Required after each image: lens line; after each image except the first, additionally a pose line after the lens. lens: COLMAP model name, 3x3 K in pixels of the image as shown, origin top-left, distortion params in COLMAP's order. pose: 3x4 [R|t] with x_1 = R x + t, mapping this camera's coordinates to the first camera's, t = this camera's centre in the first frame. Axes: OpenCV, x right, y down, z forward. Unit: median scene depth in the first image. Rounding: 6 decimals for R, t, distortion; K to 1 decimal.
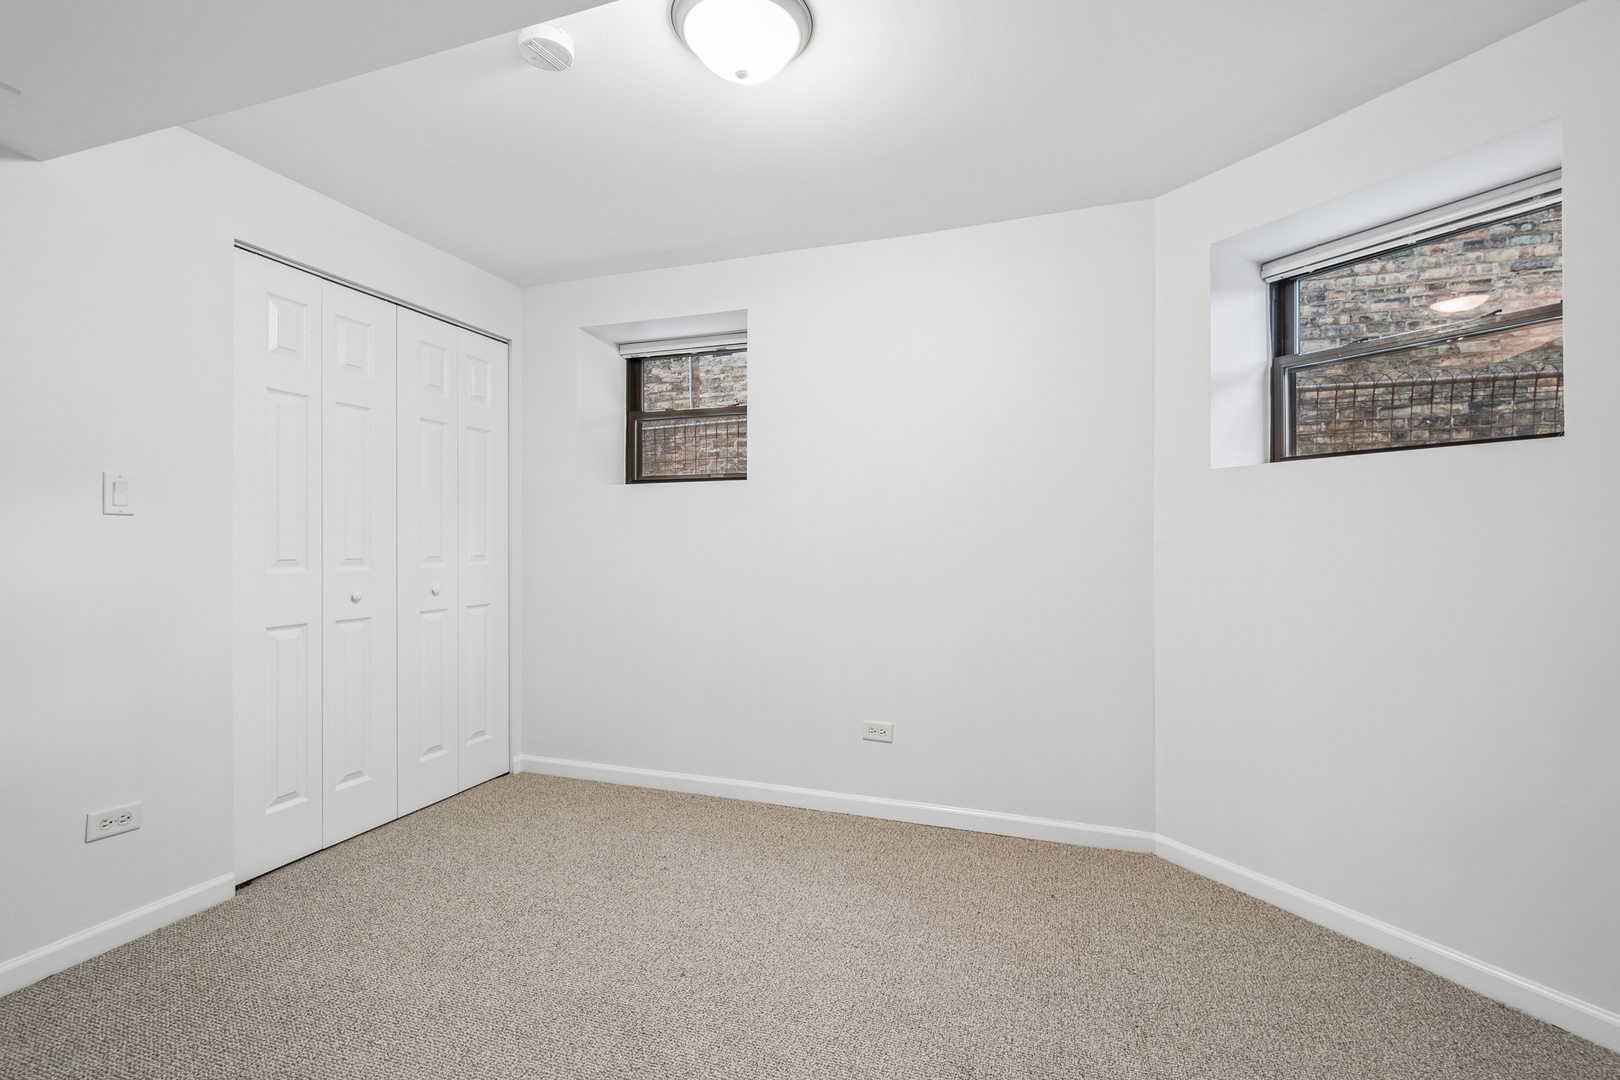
lens RADIAL K [[713.8, 0, 820.5], [0, 713.8, 540.8], [0, 0, 1]] dist [0.005769, -0.001383]
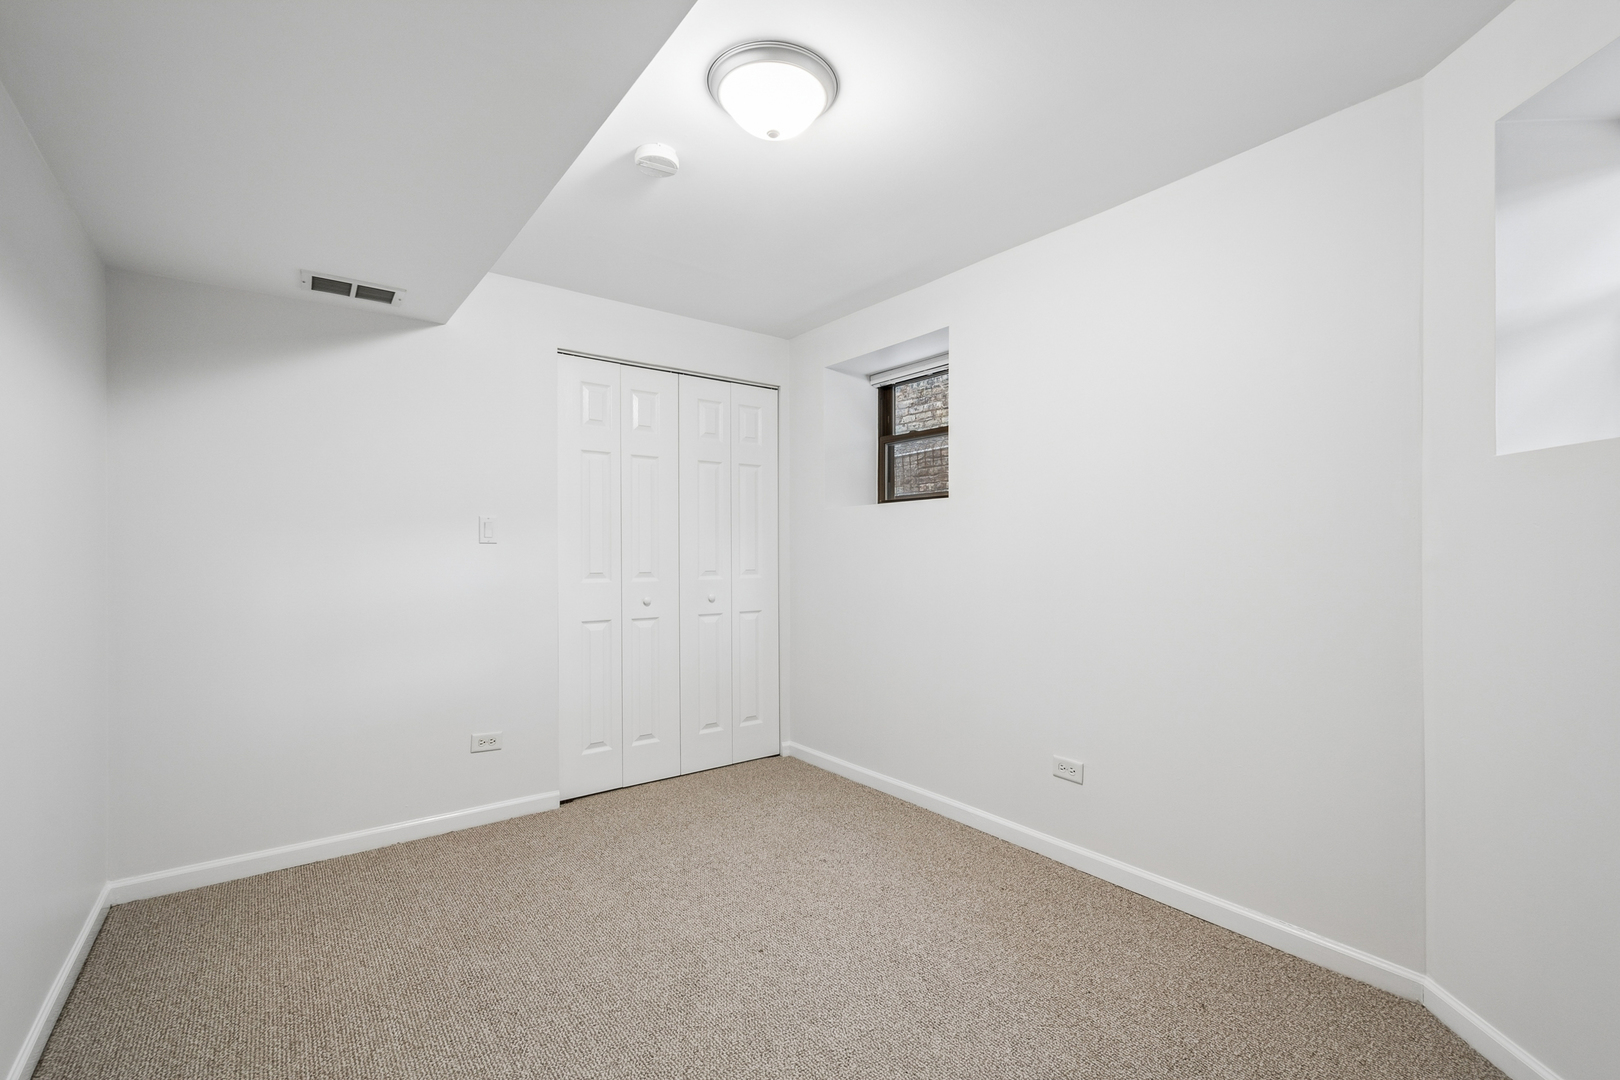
lens RADIAL K [[713.8, 0, 850.3], [0, 713.8, 553.2], [0, 0, 1]] dist [0.005769, -0.001383]
pose [[0.839452, -0.001542, -0.543431, 0.339566], [0.004254, 0.999984, 0.003733, -0.012095], [0.543417, -0.005446, 0.839445, 0.089547]]
